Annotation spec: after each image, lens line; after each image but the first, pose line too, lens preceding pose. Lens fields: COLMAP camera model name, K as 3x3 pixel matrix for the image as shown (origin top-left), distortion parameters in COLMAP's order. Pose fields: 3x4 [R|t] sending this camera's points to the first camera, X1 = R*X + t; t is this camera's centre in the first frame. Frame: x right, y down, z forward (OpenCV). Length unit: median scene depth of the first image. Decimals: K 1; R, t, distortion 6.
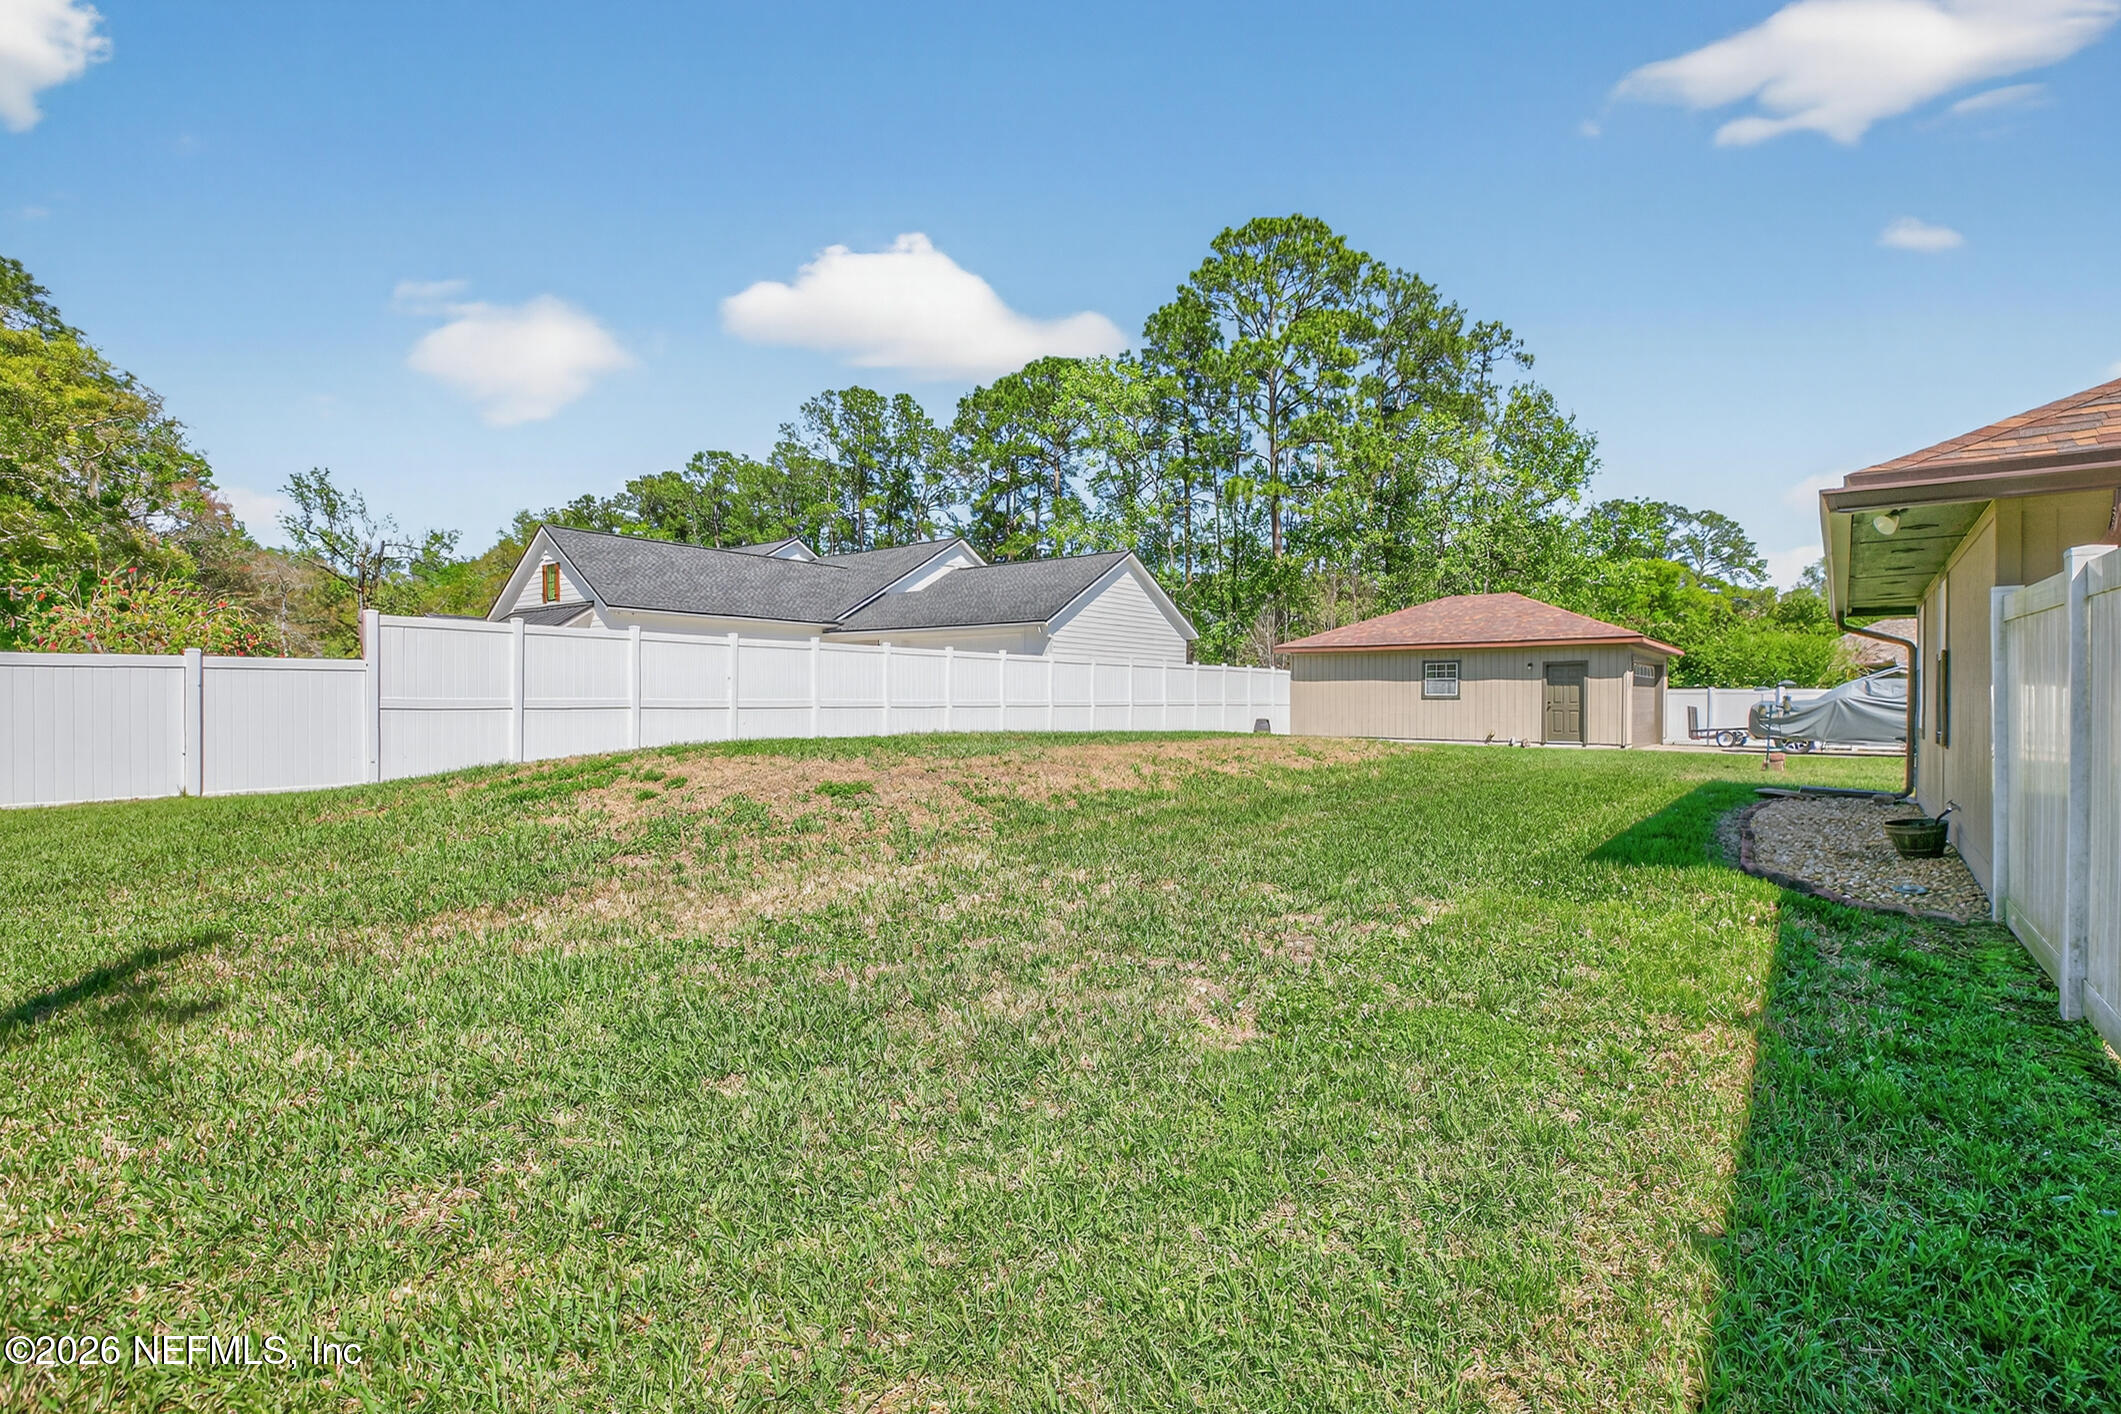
lens RADIAL K [[961.3, 0, 1056.9], [0, 961.3, 698.3], [0, 0, 1]] dist [-0.000938, -0.000714]
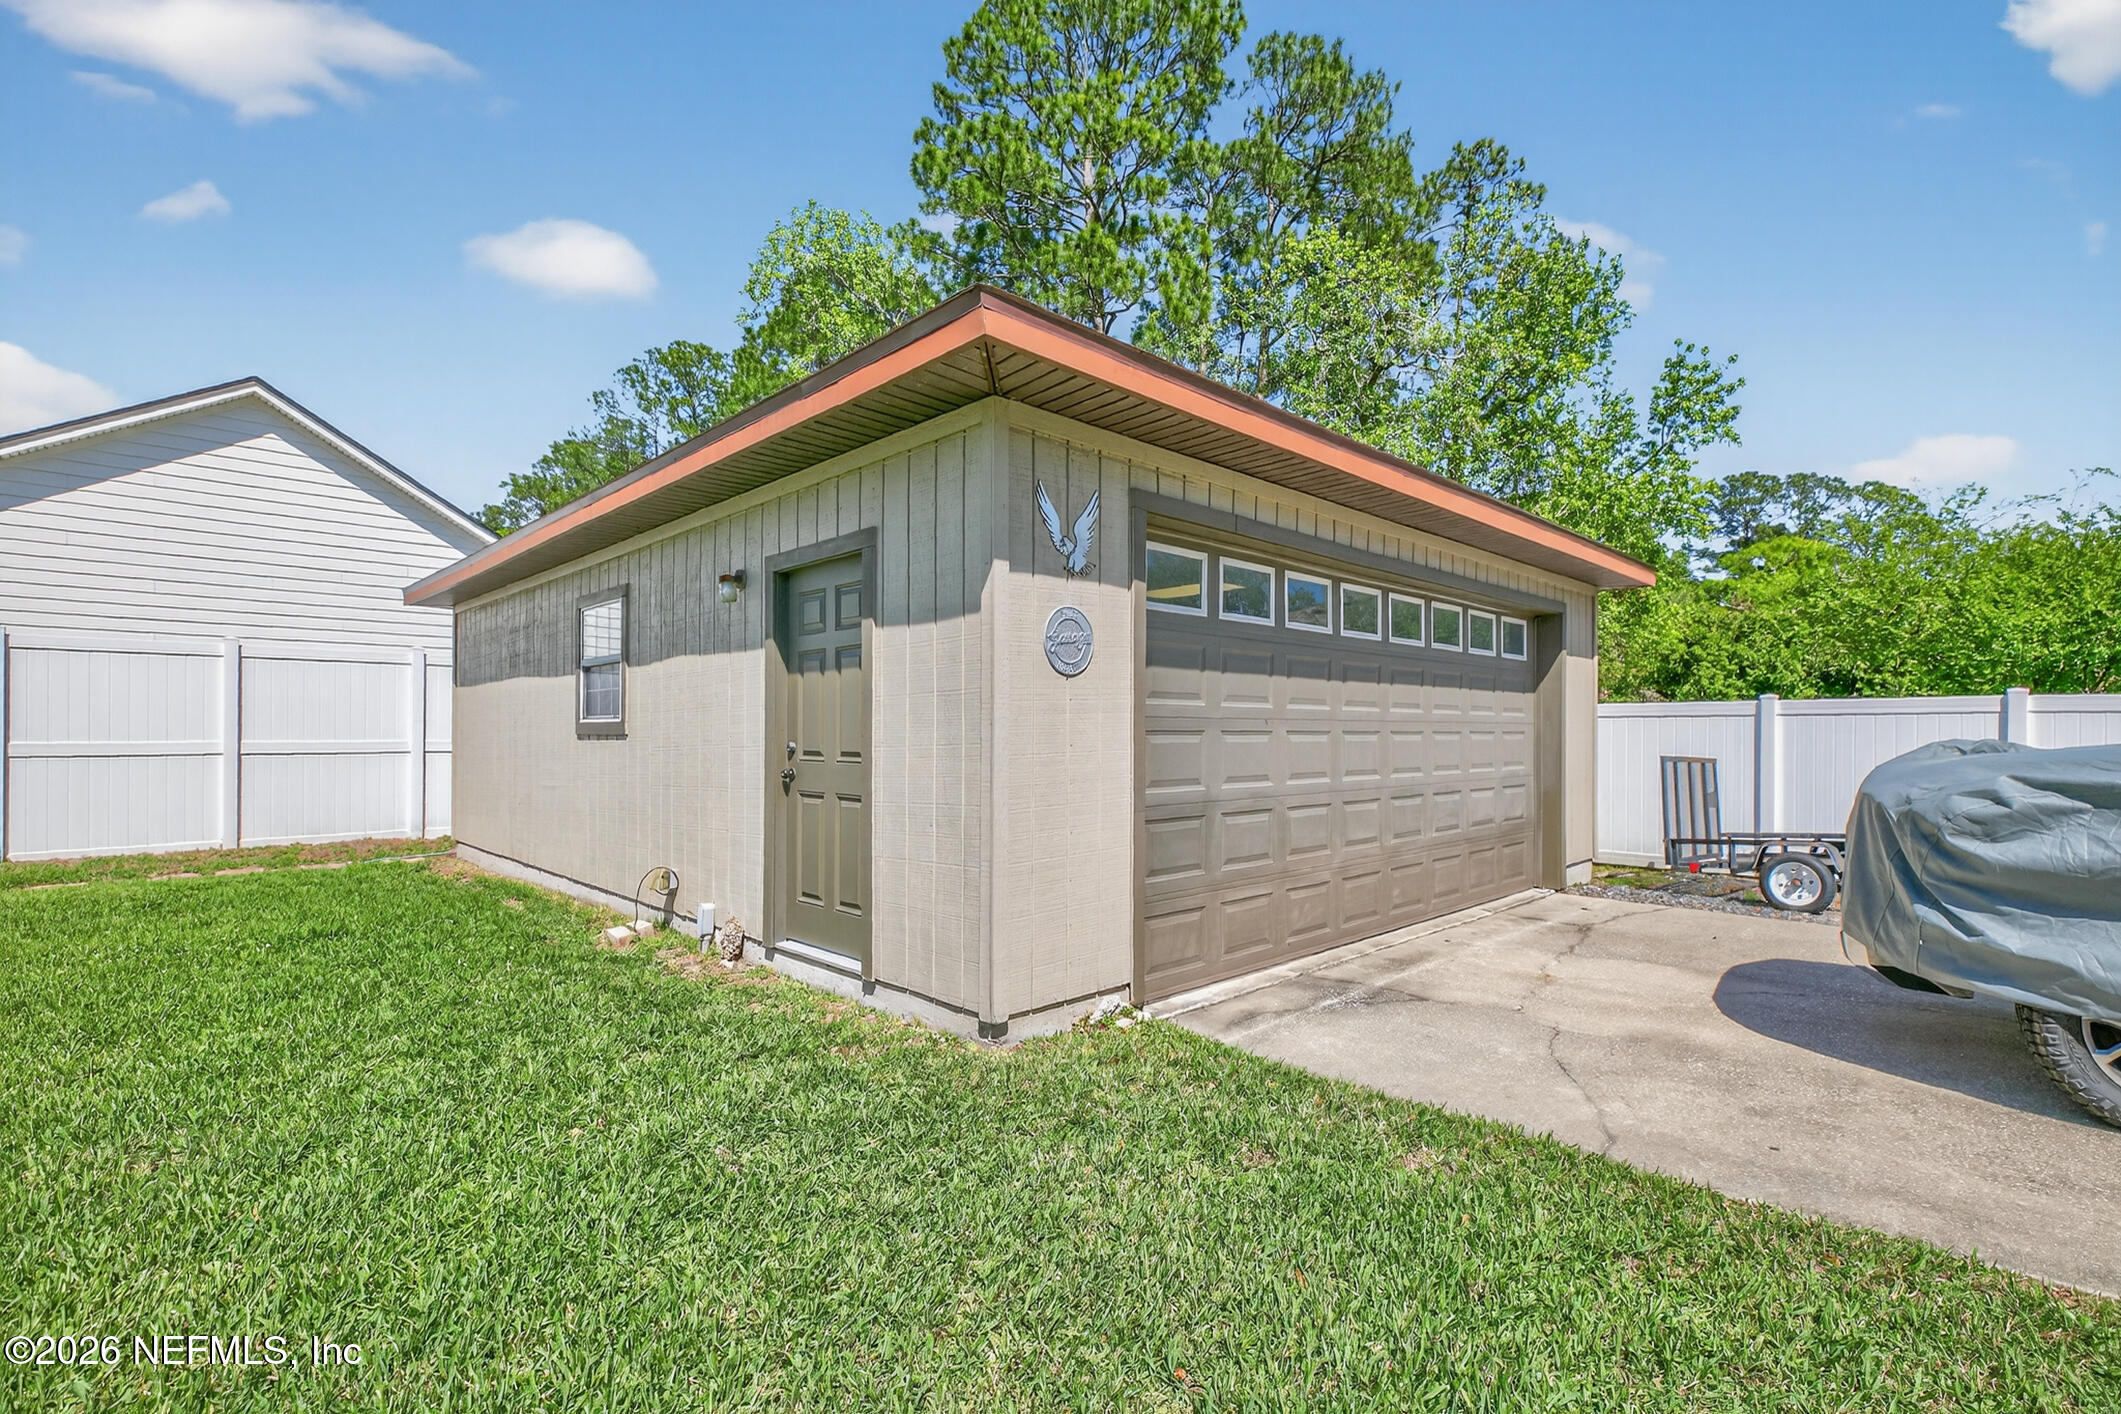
lens RADIAL K [[961.3, 0, 1069.0], [0, 961.3, 716.4], [0, 0, 1]] dist [-0.000938, -0.000714]
pose [[0.993368, -0.011093, -0.114446, 0.126675], [0.008943, 0.999774, -0.019285, 0.000239], [0.114634, 0.018134, 0.993242, 0.171225]]
